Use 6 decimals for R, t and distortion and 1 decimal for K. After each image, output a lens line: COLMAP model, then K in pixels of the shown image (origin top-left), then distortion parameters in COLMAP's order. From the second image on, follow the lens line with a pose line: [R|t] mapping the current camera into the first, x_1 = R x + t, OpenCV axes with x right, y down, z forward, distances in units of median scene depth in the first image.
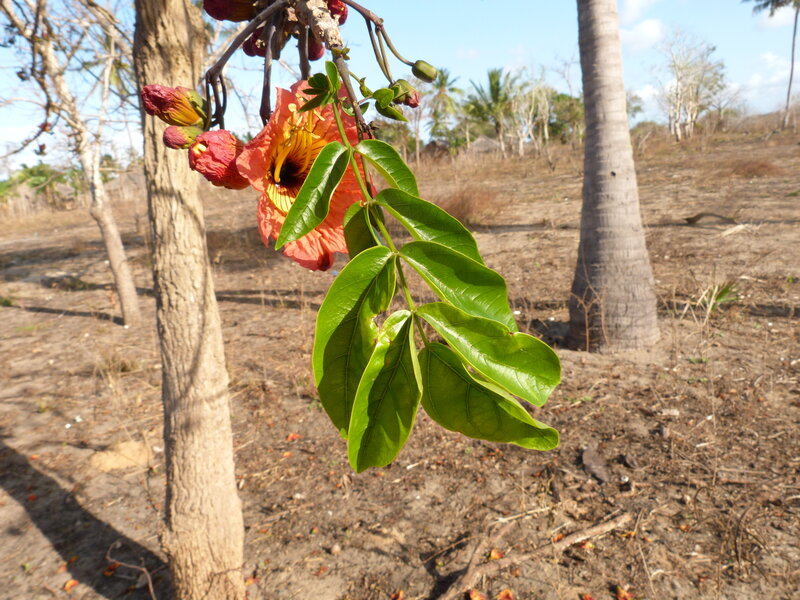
lens RADIAL K [[594.9, 0, 399.7], [0, 594.9, 300.8], [0, 0, 1]] dist [-0.030782, 0.021708]
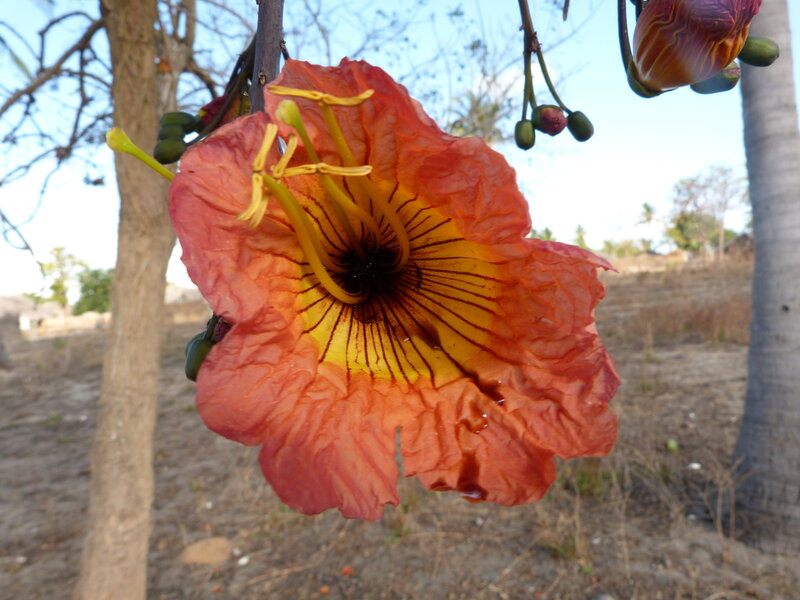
lens RADIAL K [[594.9, 0, 398.4], [0, 594.9, 298.7], [0, 0, 1]] dist [-0.030782, 0.021708]
pose [[0.878056, 0.034299, -0.477328, 0.327089], [-0.106809, 0.986314, -0.125605, -0.090797], [0.466487, 0.161271, 0.869702, 0.130372]]
